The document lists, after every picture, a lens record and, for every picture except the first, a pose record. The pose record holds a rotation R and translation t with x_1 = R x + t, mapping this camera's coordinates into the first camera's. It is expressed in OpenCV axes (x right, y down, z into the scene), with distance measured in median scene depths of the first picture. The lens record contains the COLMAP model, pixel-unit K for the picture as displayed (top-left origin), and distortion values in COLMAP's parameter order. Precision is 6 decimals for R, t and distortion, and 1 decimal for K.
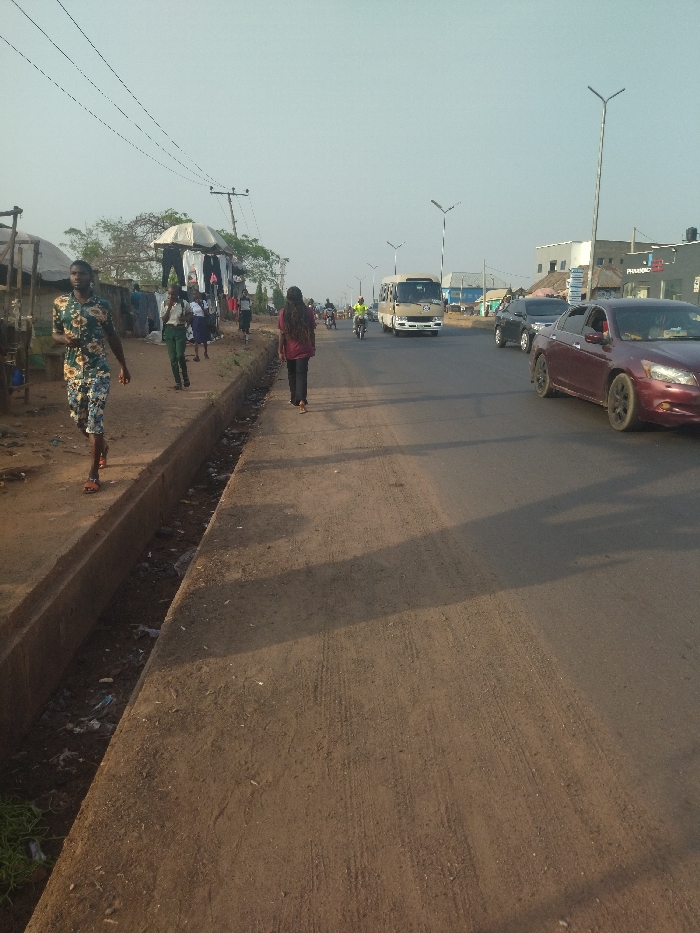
lens RADIAL K [[746.1, 0, 317.1], [0, 746.1, 524.4], [0, 0, 1]] dist [0.008740, -0.044742]
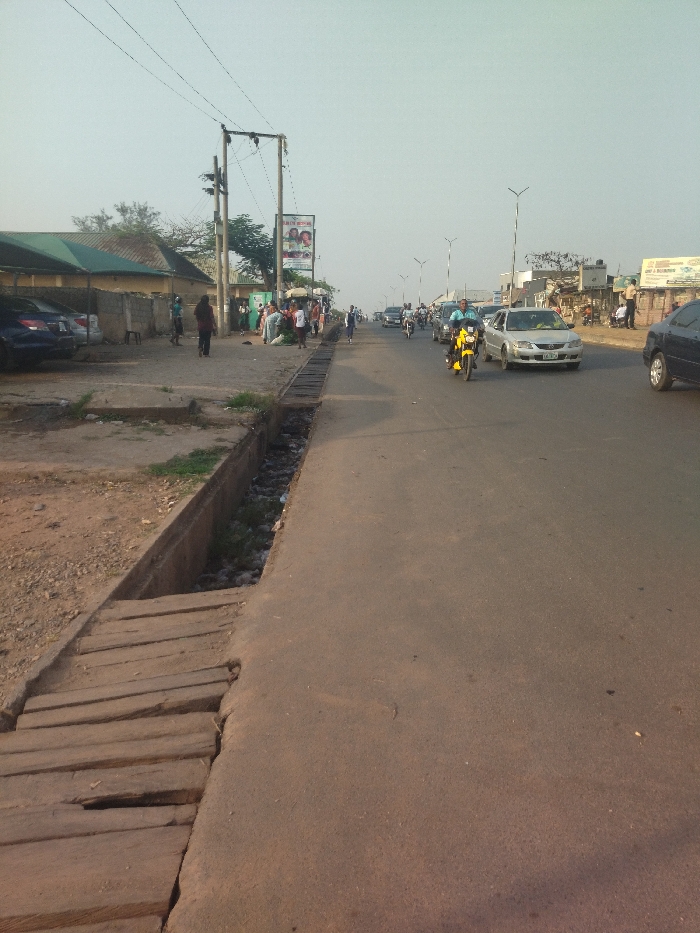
lens RADIAL K [[722.8, 0, 287.3], [0, 722.8, 506.3], [0, 0, 1]] dist [0.059795, -0.001996]
pose [[0.996007, 0.018449, -0.087345, 0.004417], [-0.021224, 0.999296, -0.030946, 0.339143], [0.086713, 0.032676, 0.995697, -1.095367]]
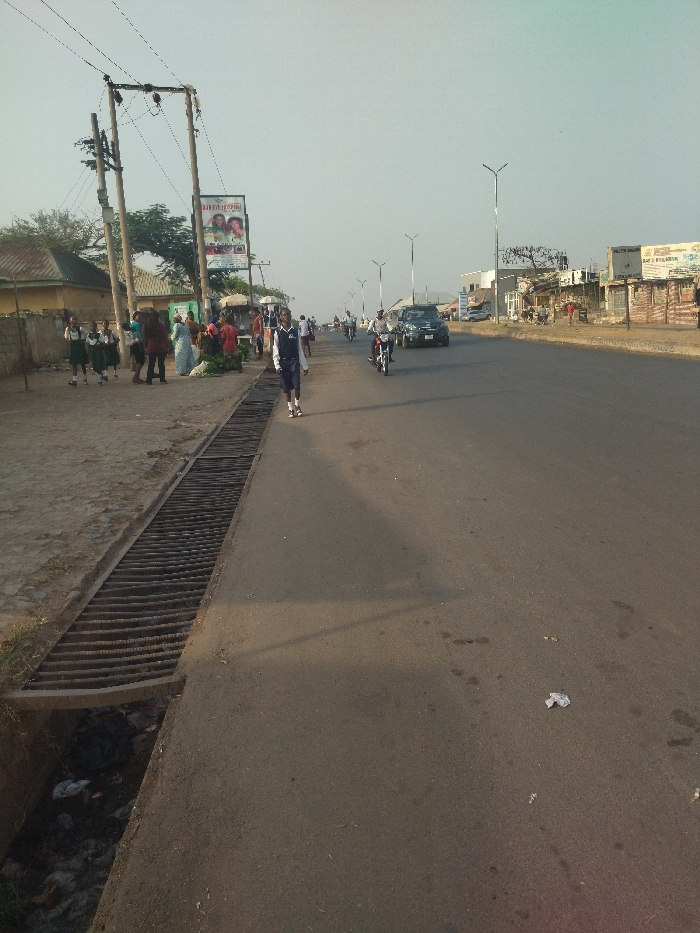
lens RADIAL K [[745.8, 0, 349.3], [0, 745.8, 523.9], [0, 0, 1]] dist [0.052620, -0.074744]
pose [[0.997603, -0.062159, 0.030404, 0.007788], [0.062965, 0.997669, -0.026309, 0.286899], [-0.028698, 0.028160, 0.999191, -0.925756]]
